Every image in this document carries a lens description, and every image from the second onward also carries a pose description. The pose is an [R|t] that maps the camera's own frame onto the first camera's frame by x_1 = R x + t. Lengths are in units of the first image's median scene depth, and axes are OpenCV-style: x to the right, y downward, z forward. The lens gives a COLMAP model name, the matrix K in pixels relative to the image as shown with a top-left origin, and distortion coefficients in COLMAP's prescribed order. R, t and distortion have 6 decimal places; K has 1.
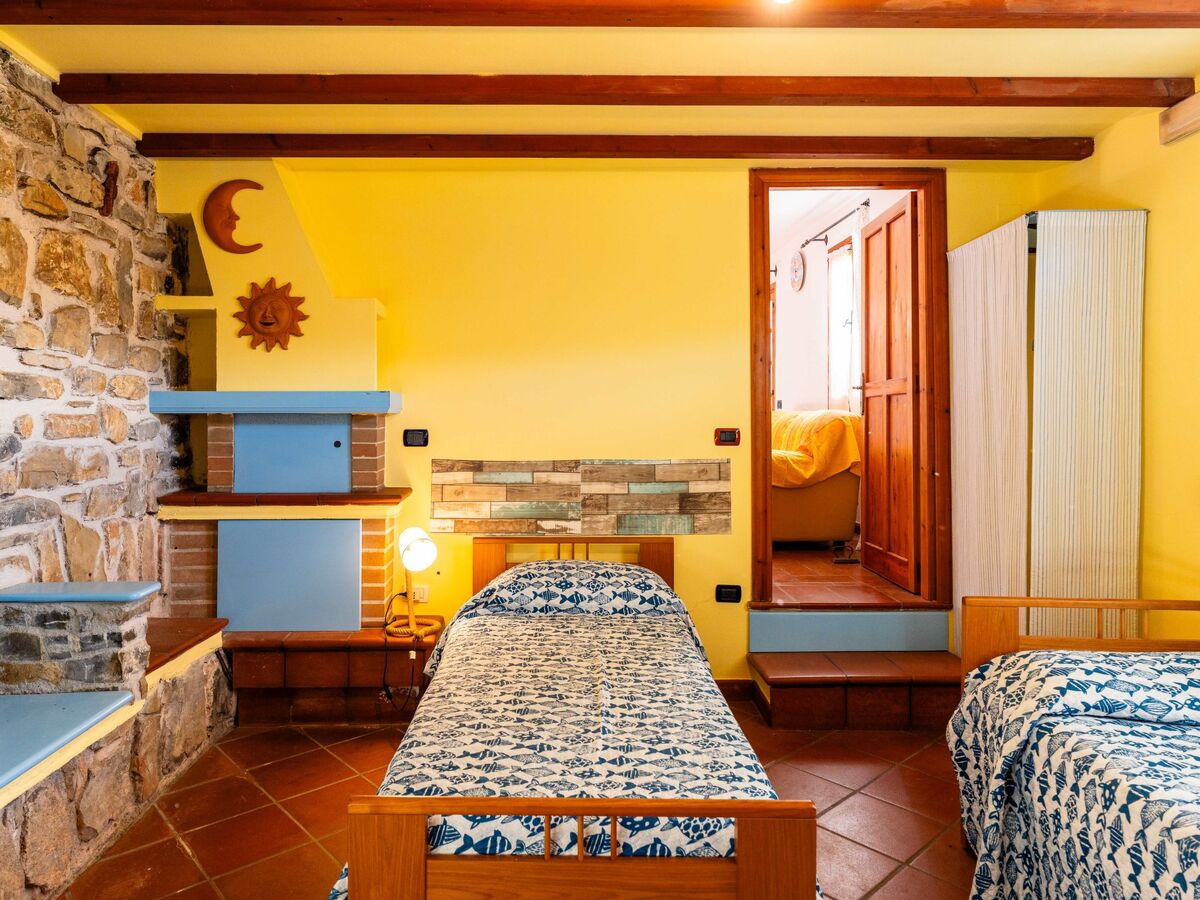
lens RADIAL K [[770.7, 0, 540.9], [0, 770.7, 411.5], [0, 0, 1]] dist [-0.007856, 0.001922]
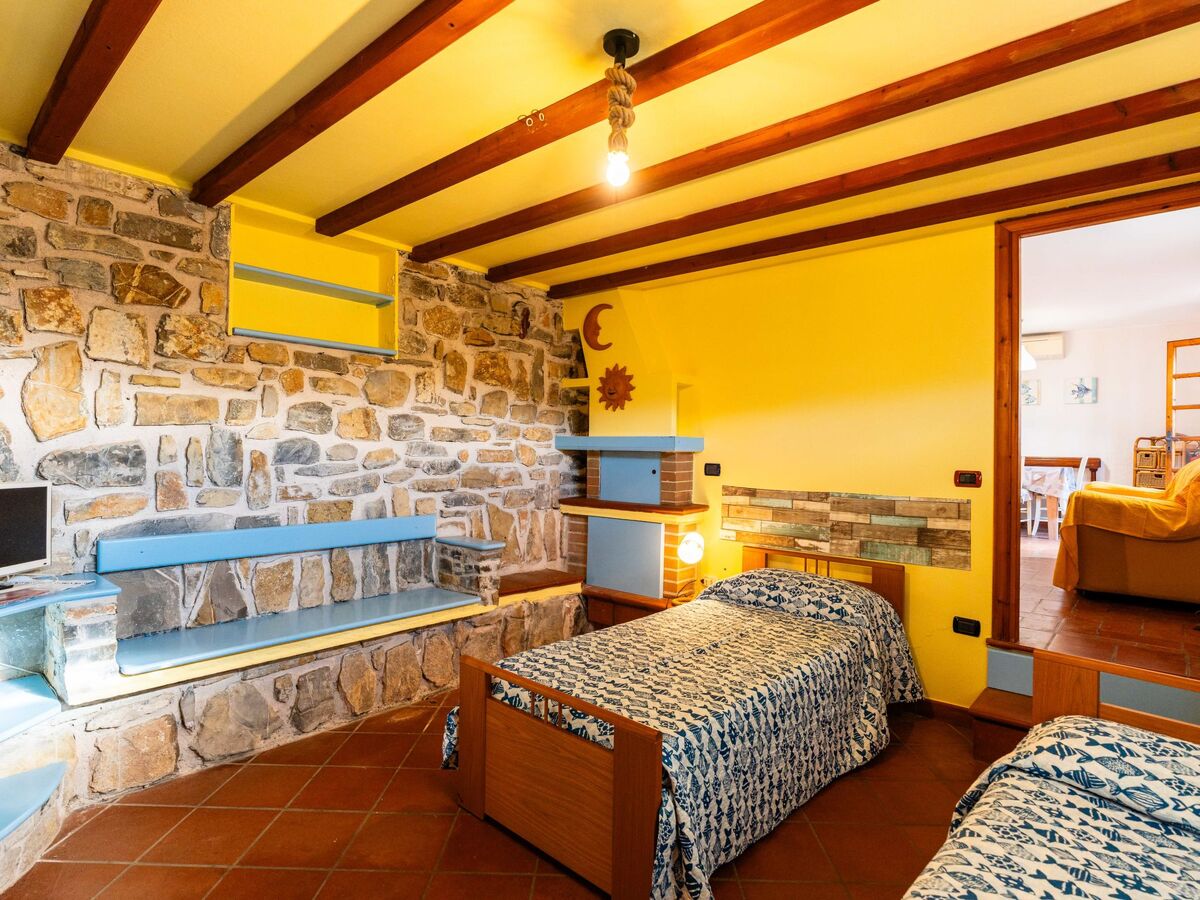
lens RADIAL K [[621.6, 0, 603.2], [0, 621.6, 440.9], [0, 0, 1]] dist [-0.006189, 0.000522]
pose [[0.758357, 0.004878, -0.651822, 0.496934], [-0.011197, 0.999922, -0.005544, -0.010725], [0.651744, 0.011503, 0.758352, 0.027138]]
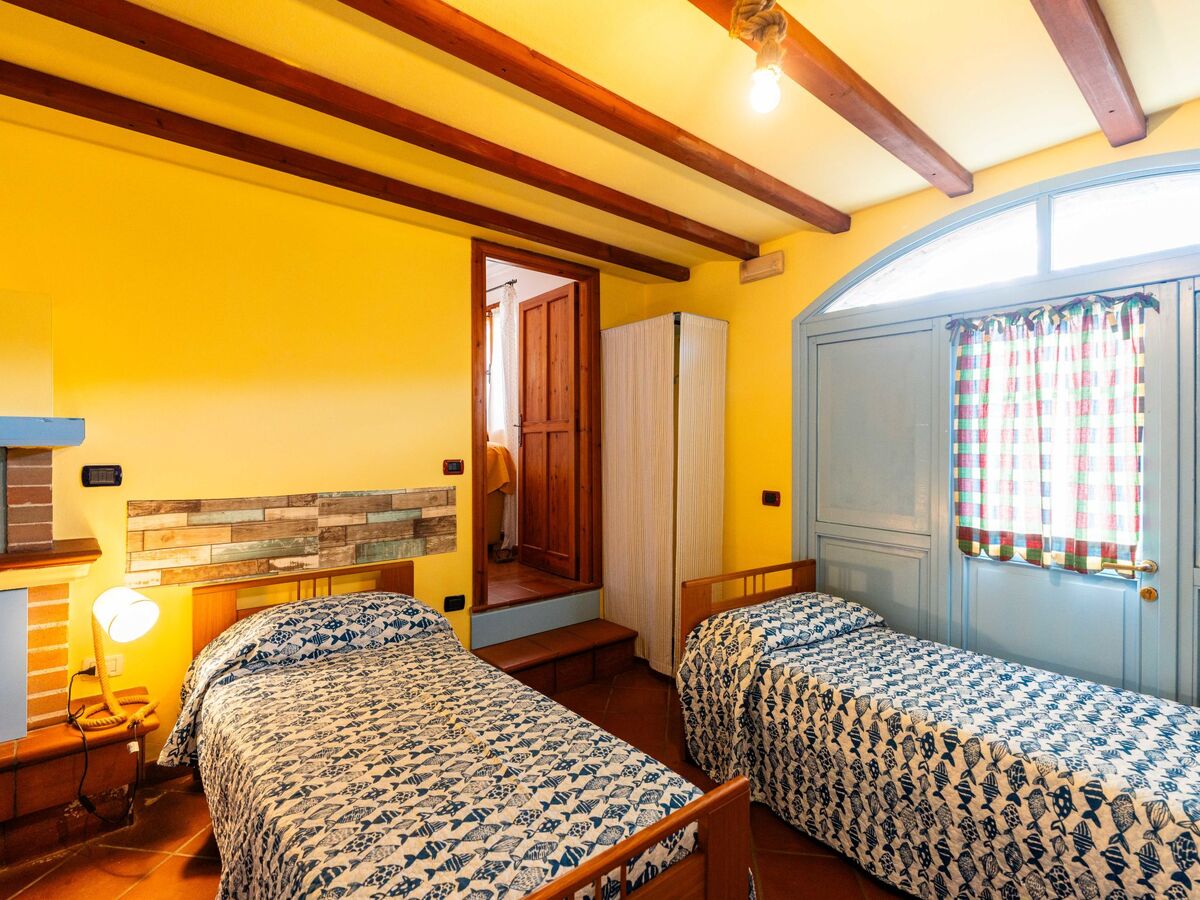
lens RADIAL K [[602.3, 0, 604.2], [0, 602.3, 445.5], [0, 0, 1]] dist [-0.009183, 0.001389]
pose [[0.750695, 0.003790, 0.660638, -0.216986], [-0.012000, 0.999897, 0.007899, -0.010648], [-0.660540, -0.013857, 0.750663, 0.212981]]
